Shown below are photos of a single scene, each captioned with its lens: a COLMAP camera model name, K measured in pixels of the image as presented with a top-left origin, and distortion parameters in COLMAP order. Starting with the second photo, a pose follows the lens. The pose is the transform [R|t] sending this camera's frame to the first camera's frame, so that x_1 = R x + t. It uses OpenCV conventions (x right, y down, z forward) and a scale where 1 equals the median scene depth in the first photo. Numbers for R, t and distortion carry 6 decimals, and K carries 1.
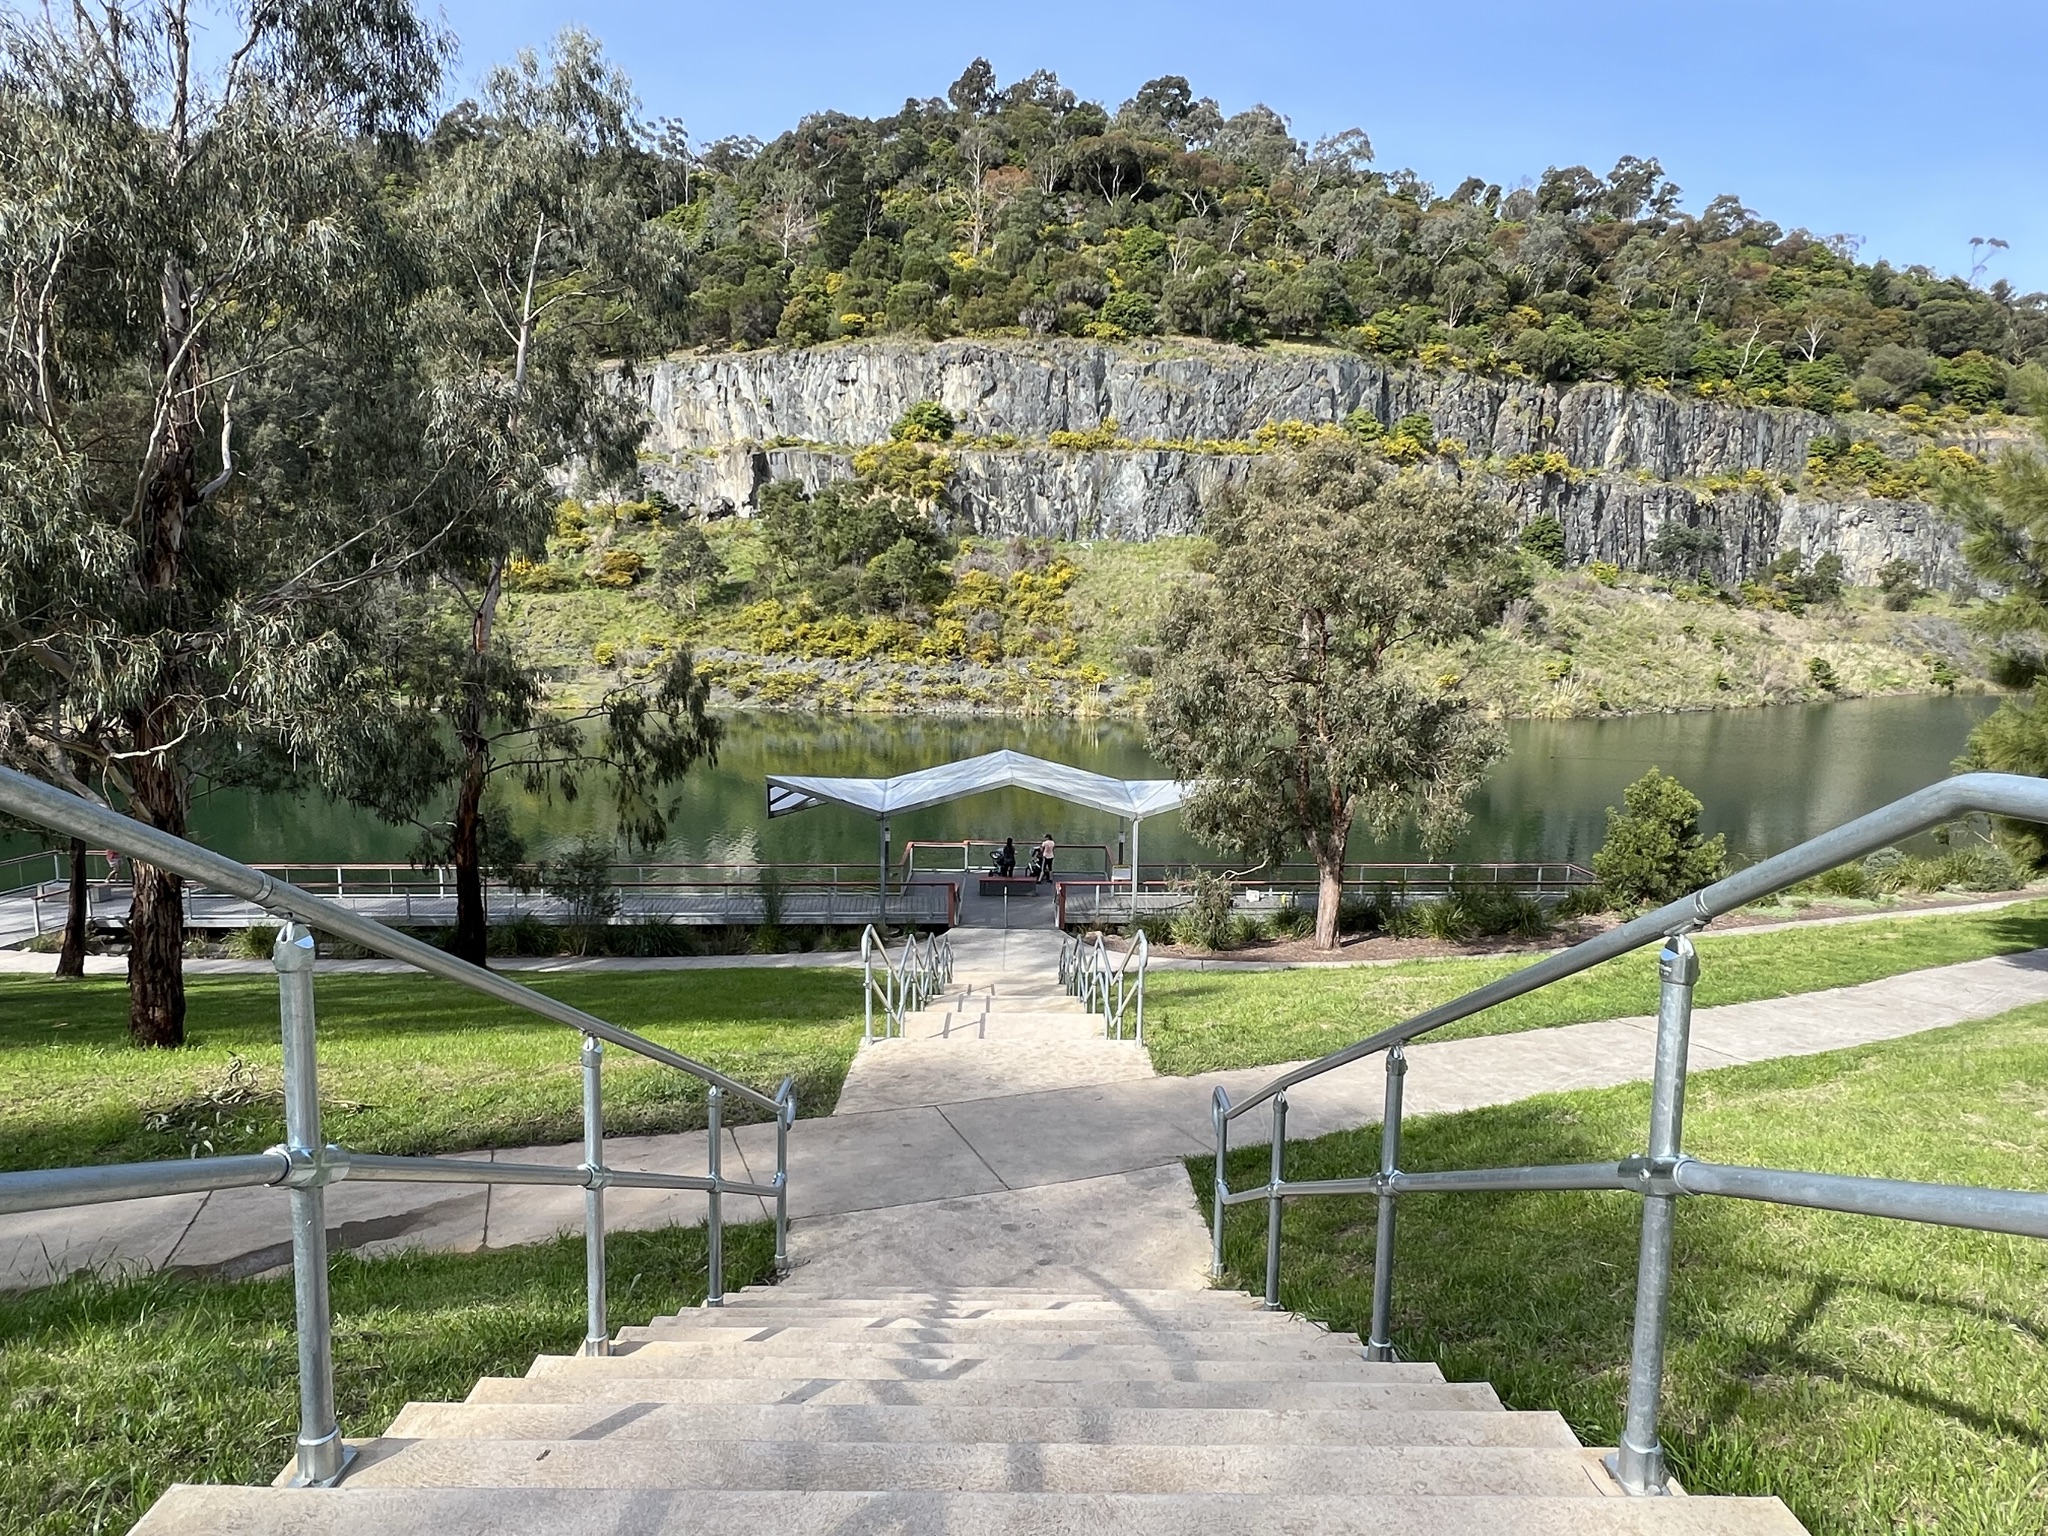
lens RADIAL K [[1224.3, 0, 1009.9], [0, 1224.3, 775.8], [0, 0, 1]] dist [-0.009222, -0.003093]
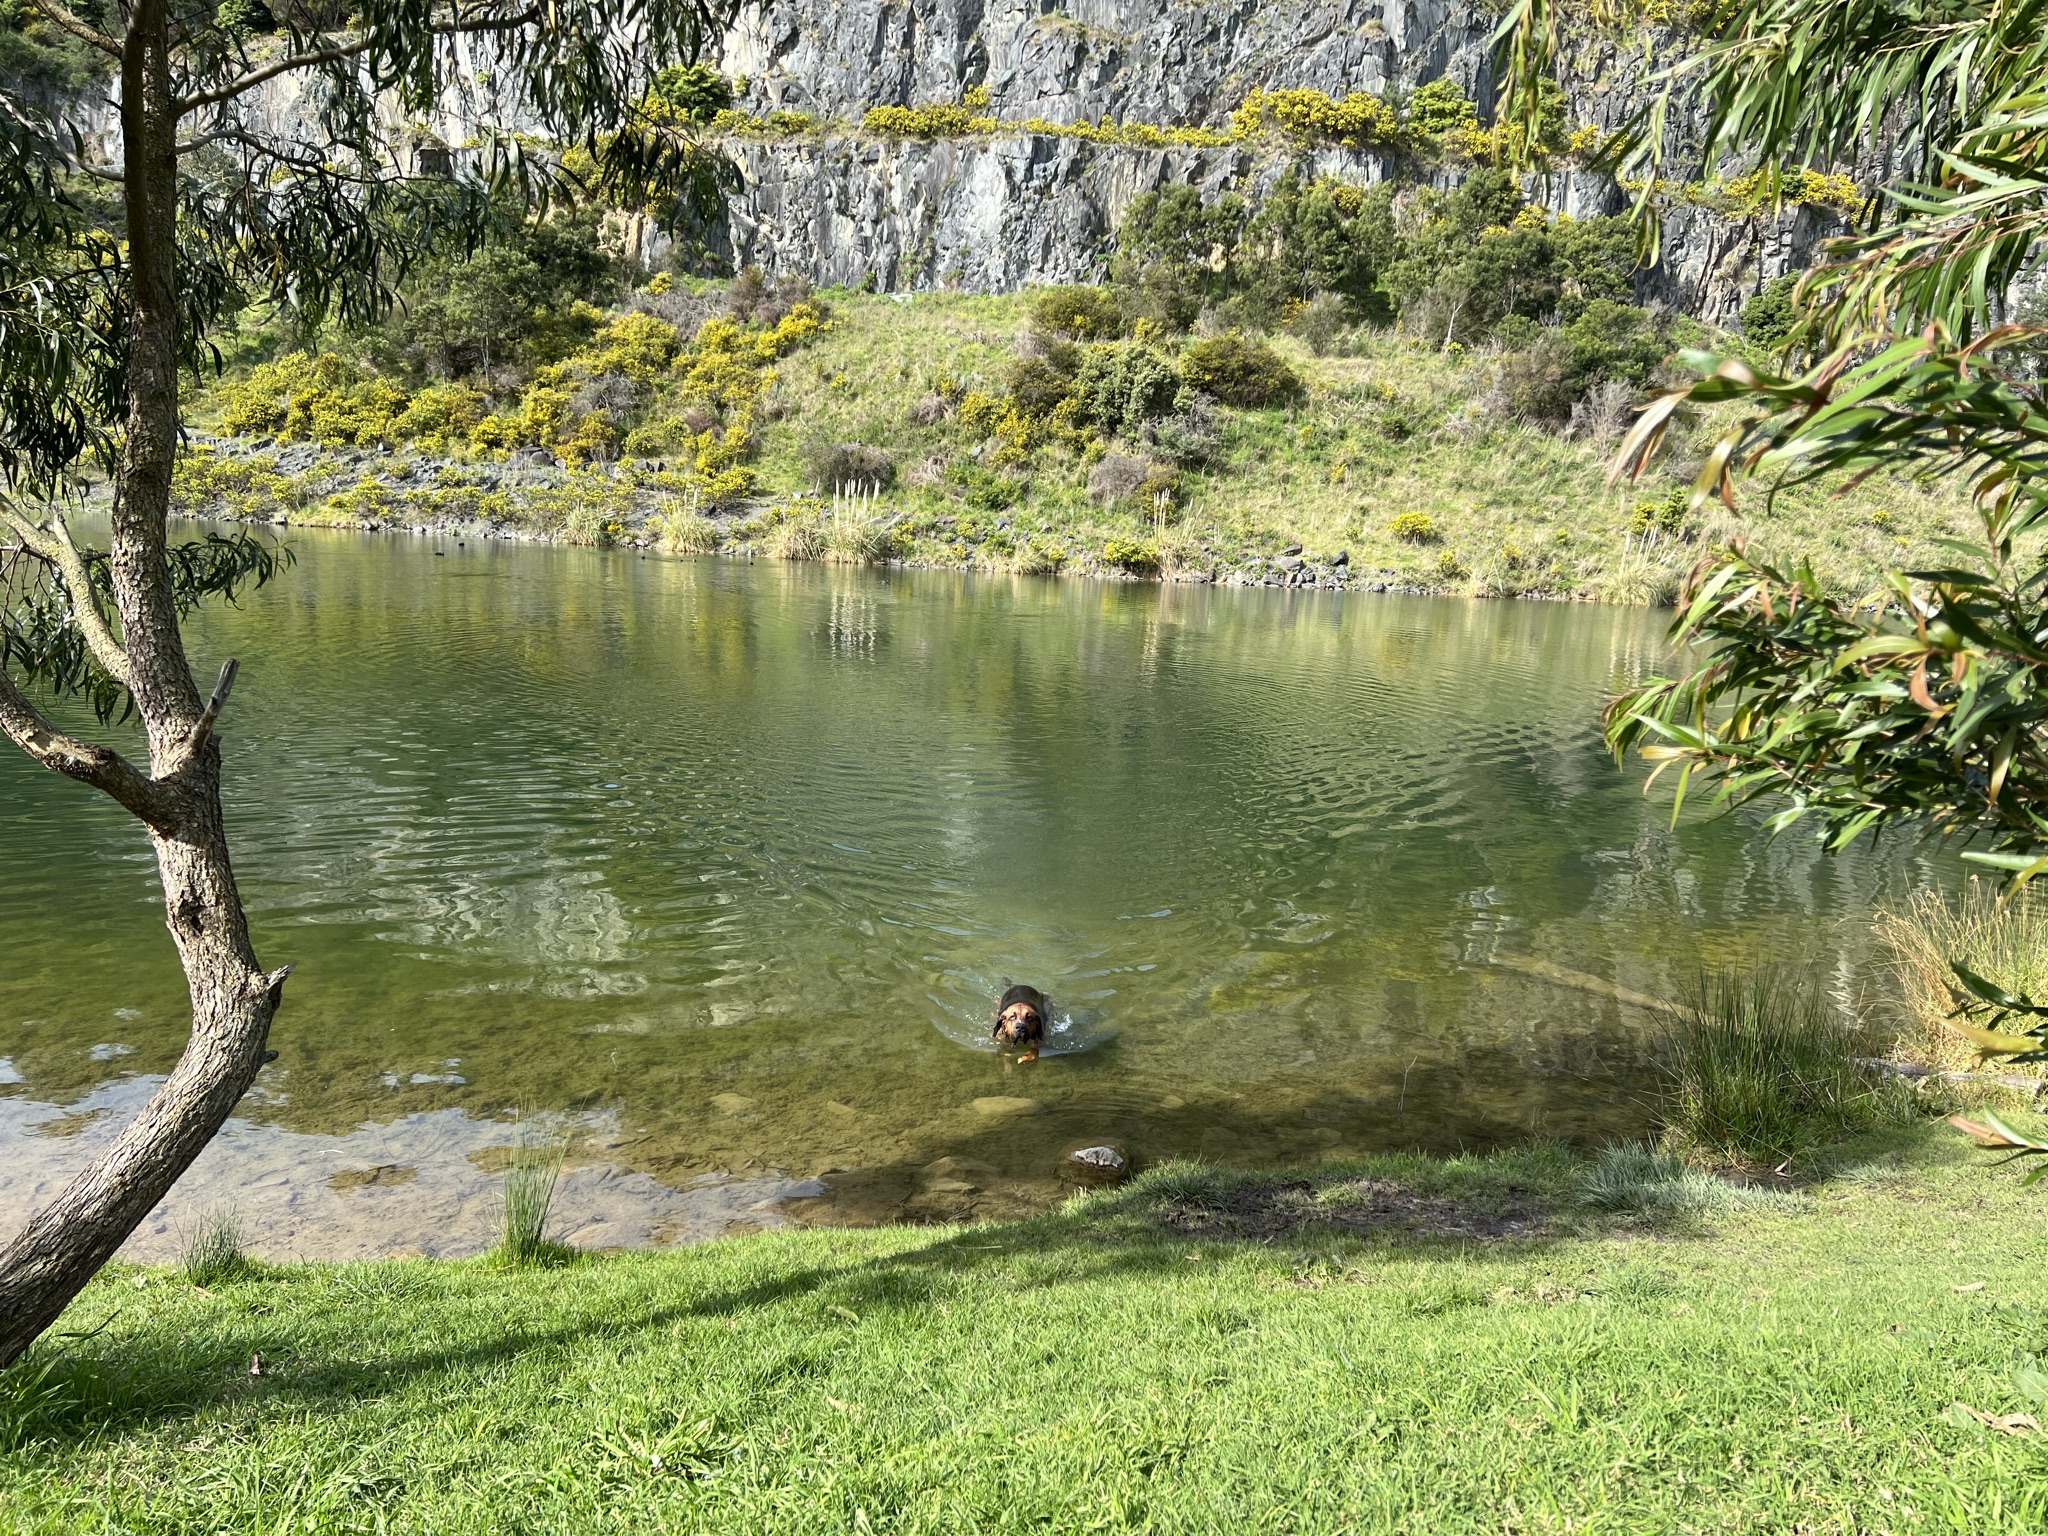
lens RADIAL K [[1523.0, 0, 1027.0], [0, 1523.0, 765.7], [0, 0, 1]] dist [0.046678, -0.053058]
pose [[0.983141, 0.066785, -0.170216, 0.246062], [-0.063582, 0.997683, 0.024203, 0.013618], [0.171438, -0.012972, 0.985110, 0.266265]]
